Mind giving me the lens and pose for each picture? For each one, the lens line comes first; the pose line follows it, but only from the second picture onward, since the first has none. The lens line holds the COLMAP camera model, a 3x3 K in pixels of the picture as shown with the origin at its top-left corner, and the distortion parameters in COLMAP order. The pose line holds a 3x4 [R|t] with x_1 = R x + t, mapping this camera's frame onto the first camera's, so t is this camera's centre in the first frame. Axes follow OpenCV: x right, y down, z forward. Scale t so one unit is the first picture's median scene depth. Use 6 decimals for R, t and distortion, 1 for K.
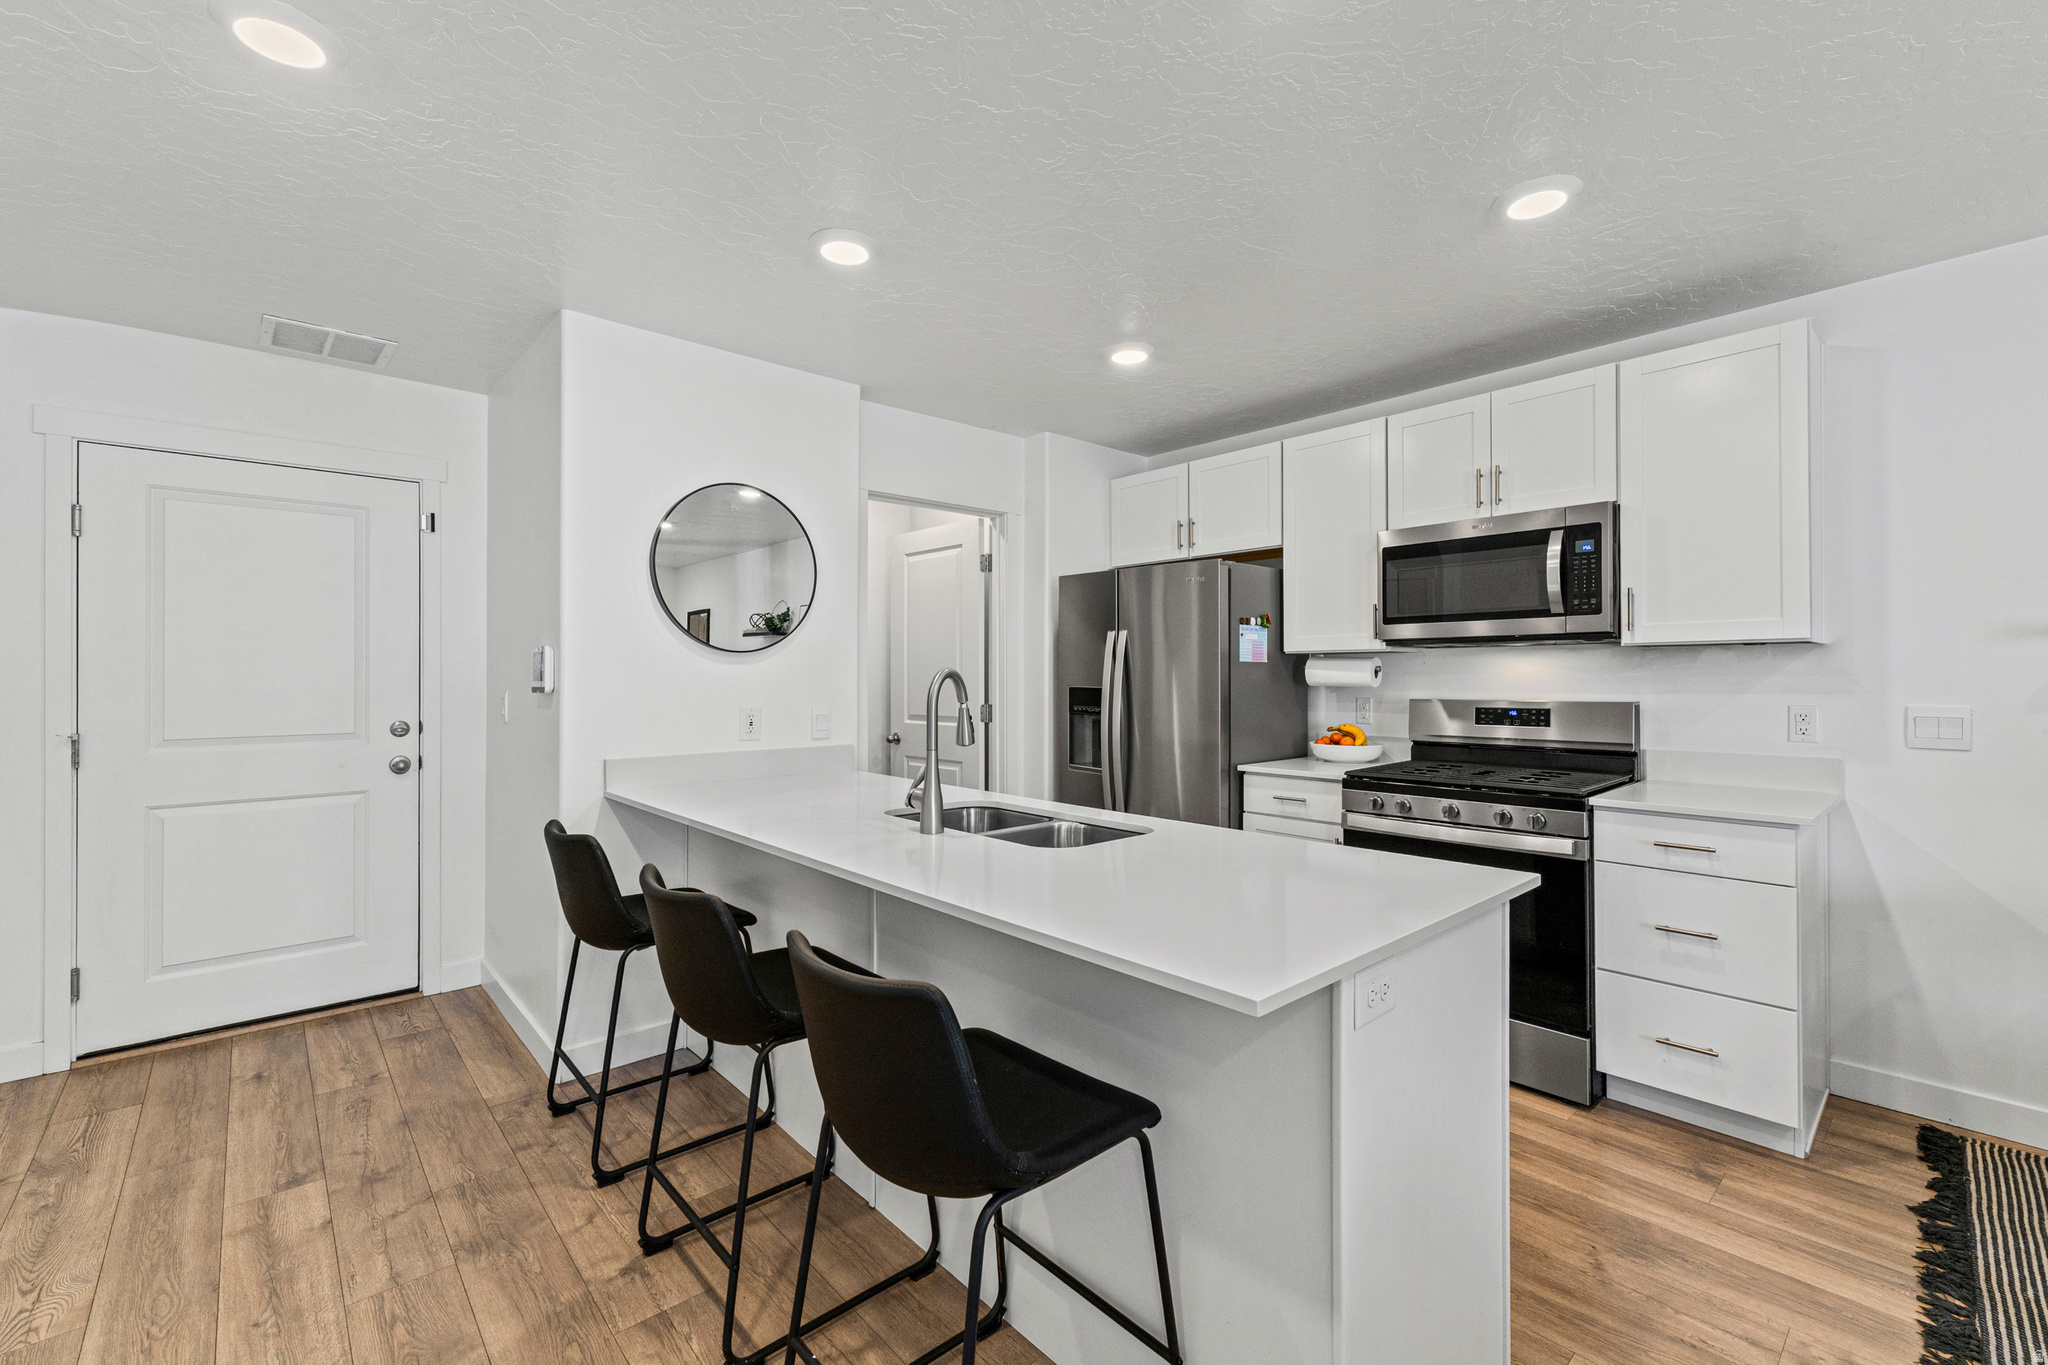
lens RADIAL K [[864.1, 0, 1027.1], [0, 864.1, 679.7], [0, 0, 1]] dist [0.003955, -0.000578]
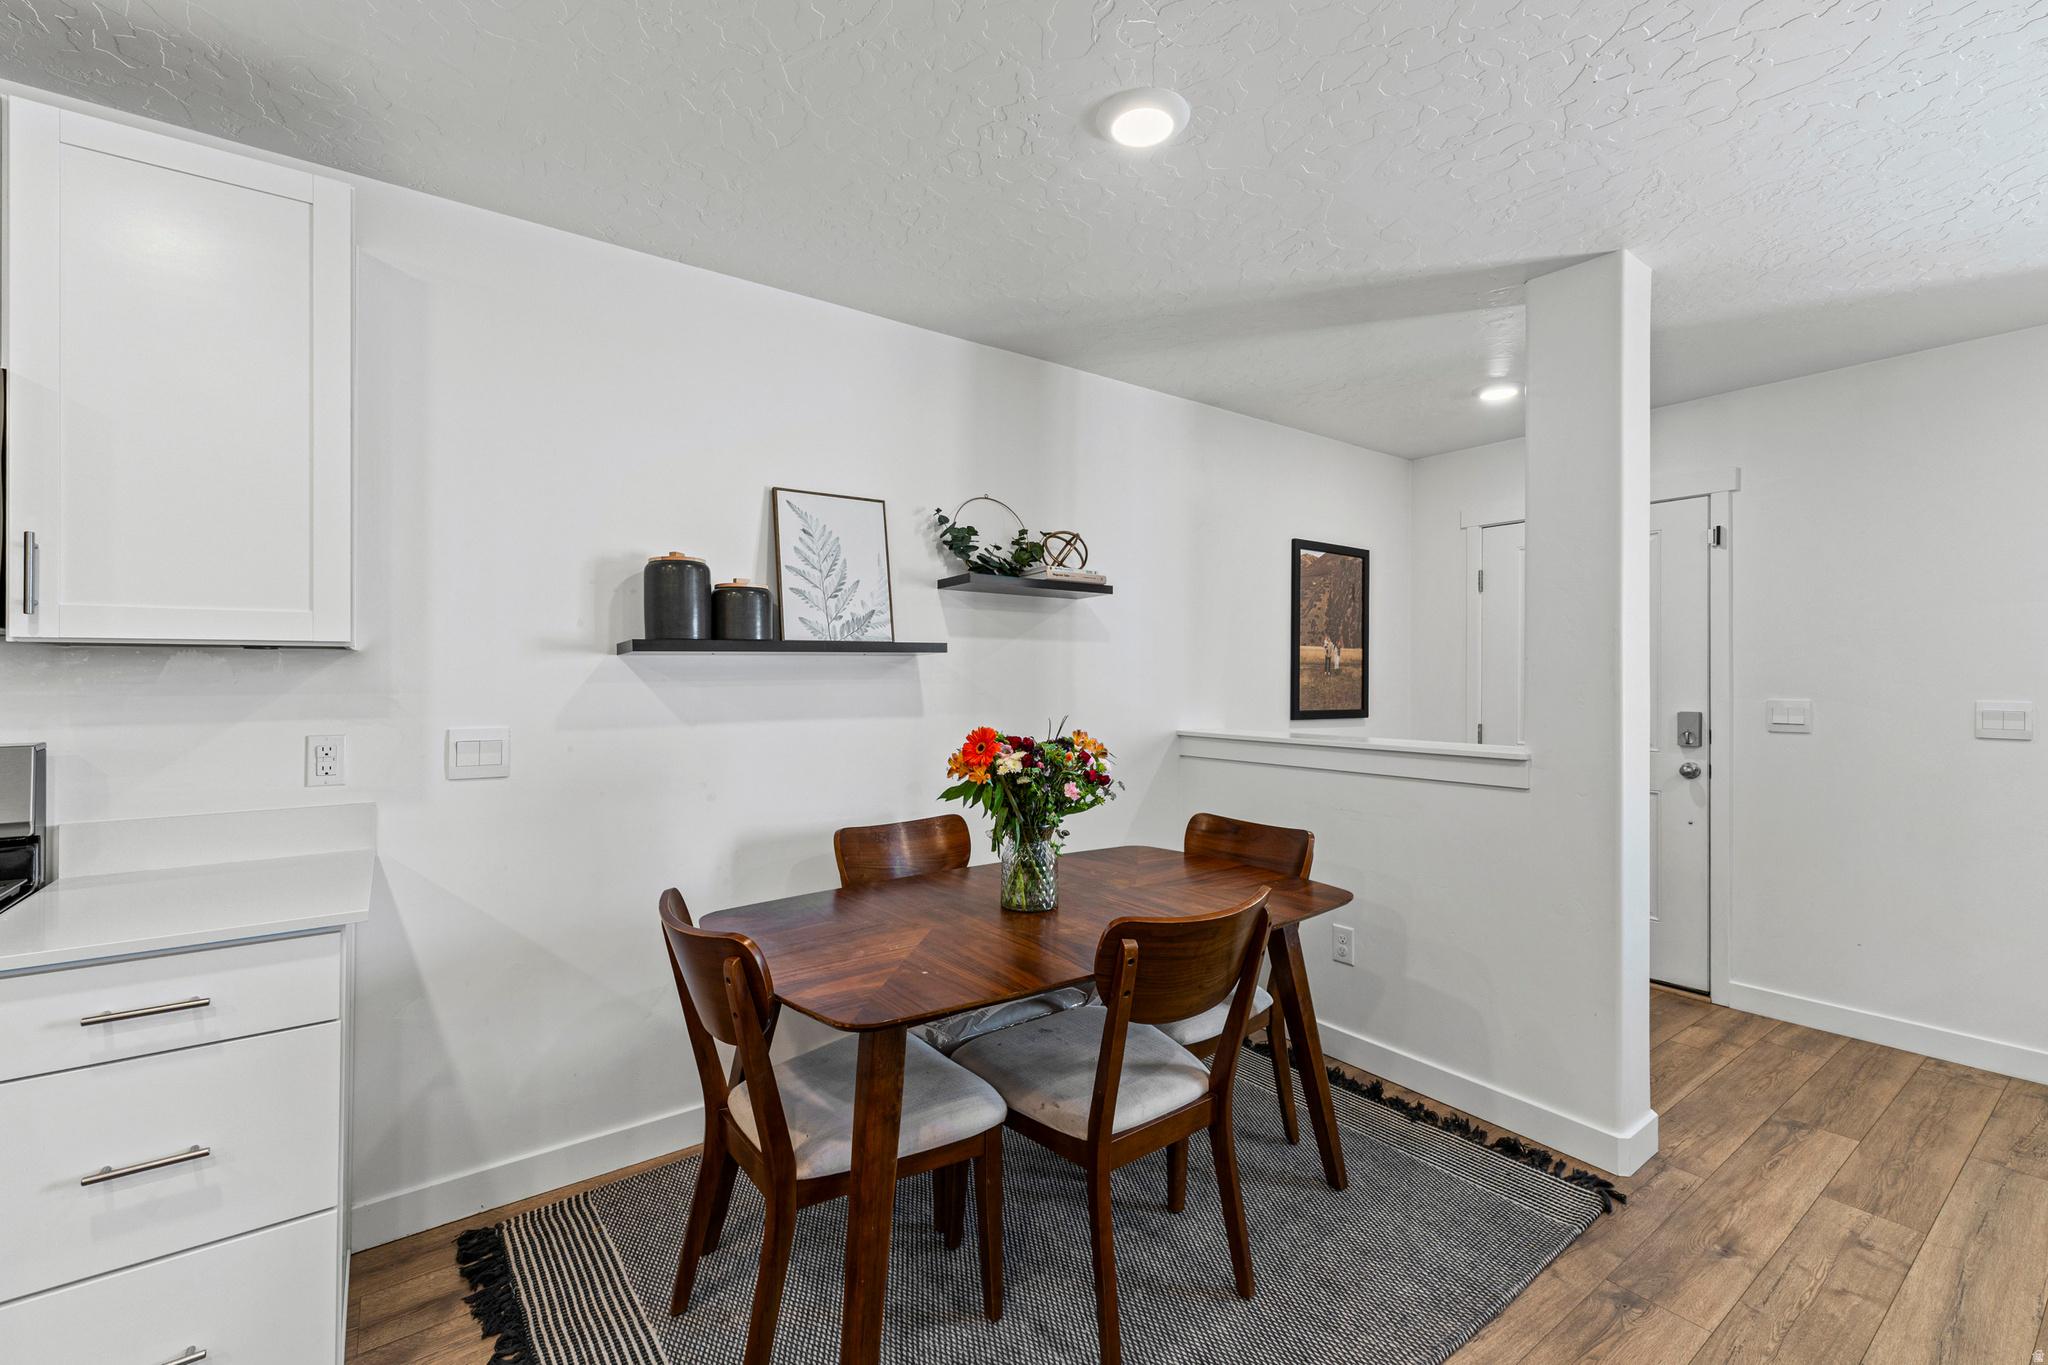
lens RADIAL K [[864.4, 0, 1025.0], [0, 864.4, 665.4], [0, 0, 1]] dist [0.005458, -0.000309]
pose [[0.099955, 0.015614, 0.994869, 0.209917], [0.003779, 0.999864, -0.016072, -0.012709], [-0.994985, 0.005366, 0.099883, 0.312810]]
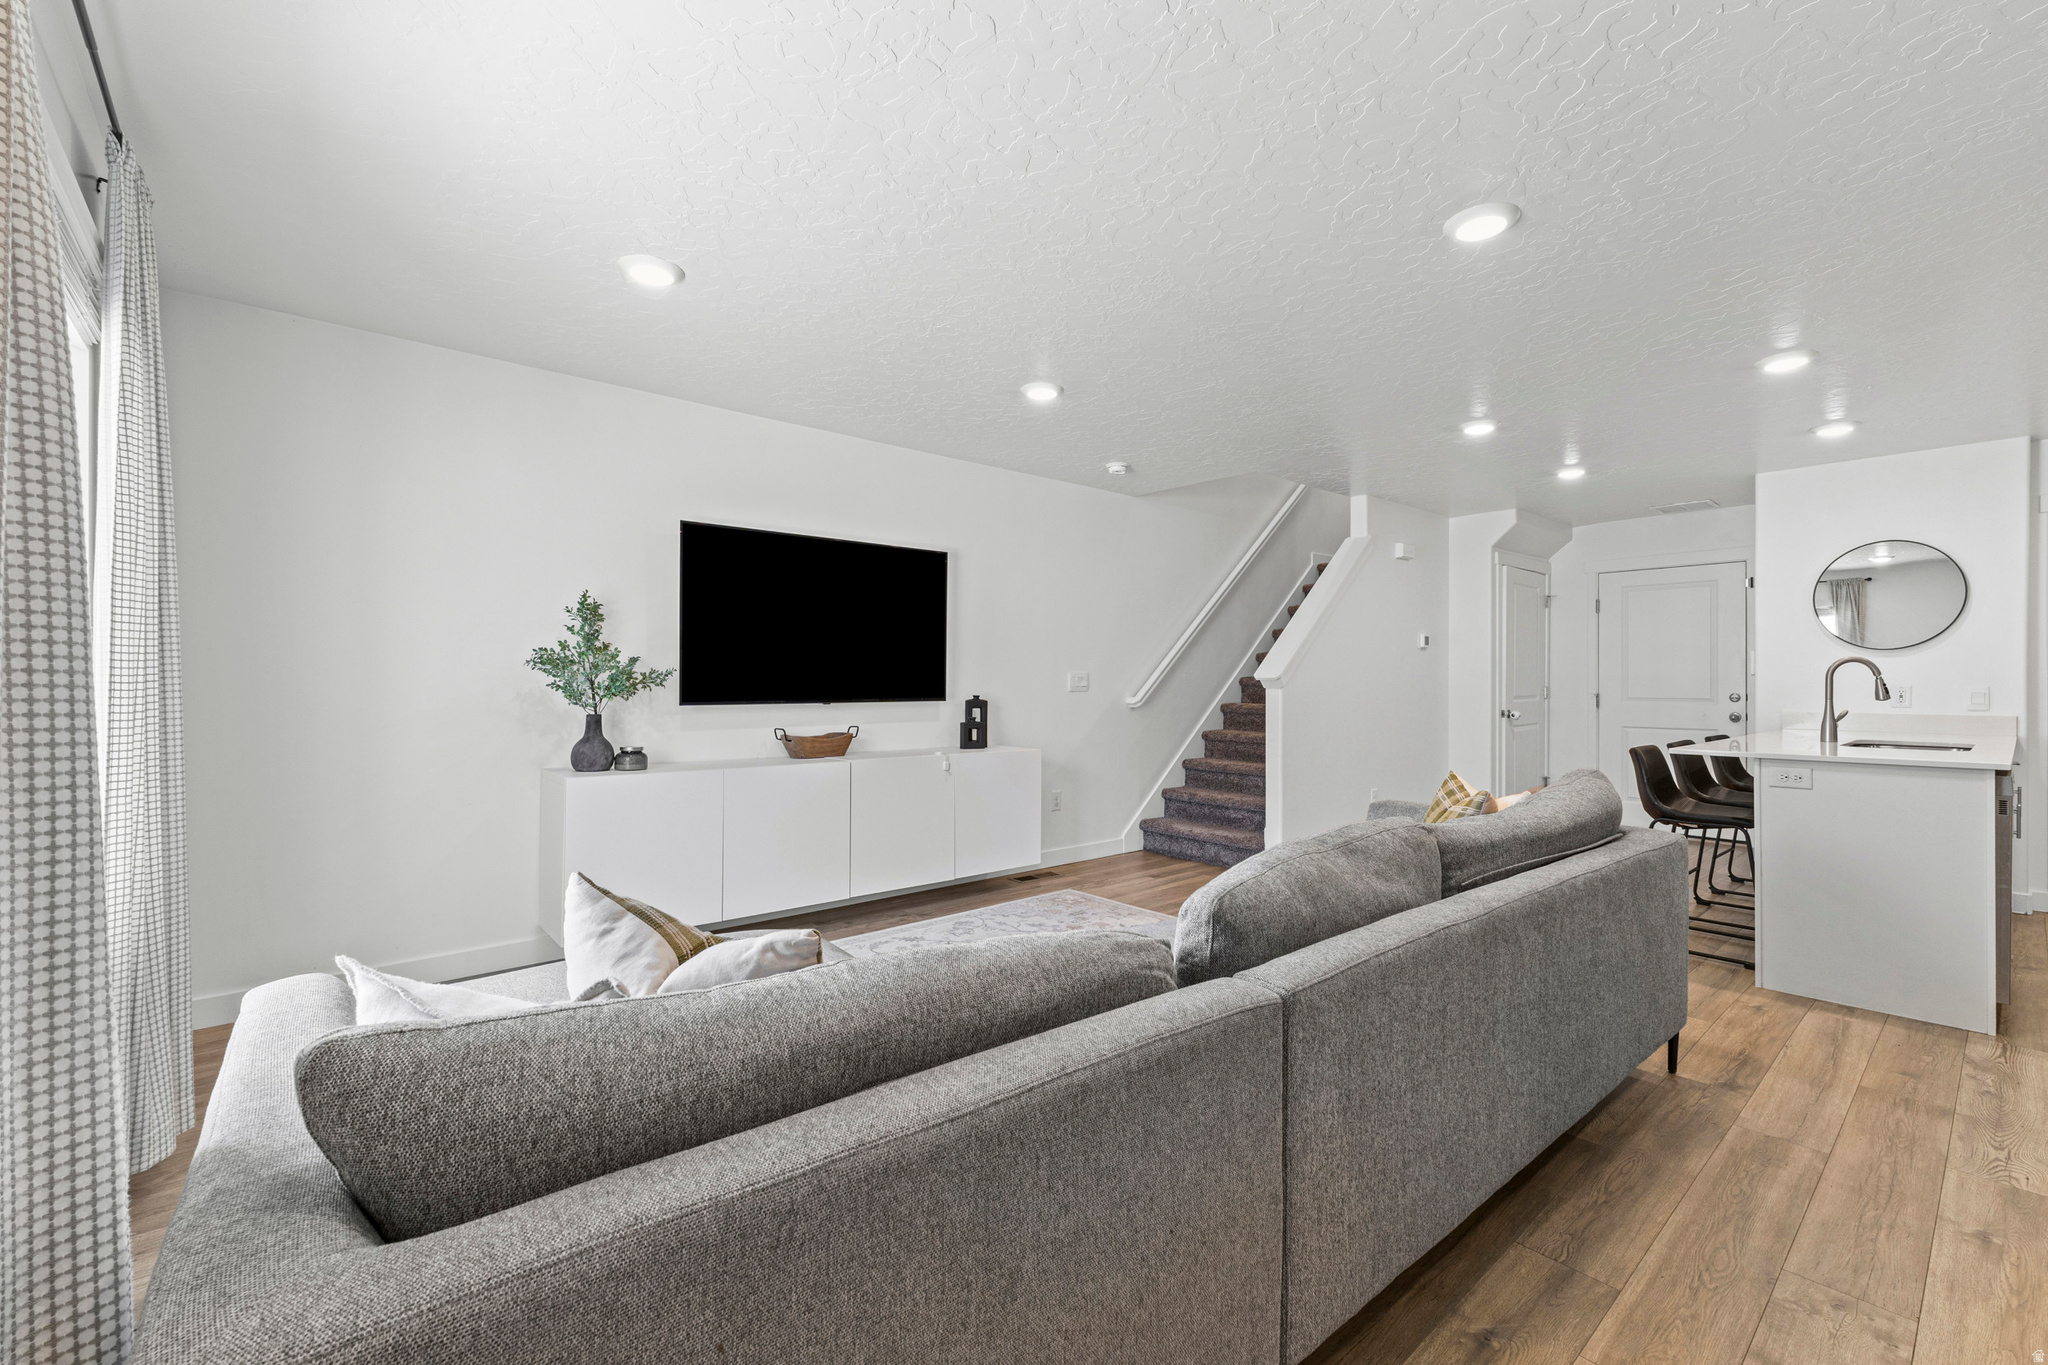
lens RADIAL K [[883.6, 0, 1034.1], [0, 883.6, 673.3], [0, 0, 1]] dist [0.022494, 0.000178]
pose [[0.002038, -0.008372, -0.999963, 1.322874], [-0.006162, 0.999946, -0.008385, 0.034682], [0.999979, 0.006179, 0.001986, -0.550719]]
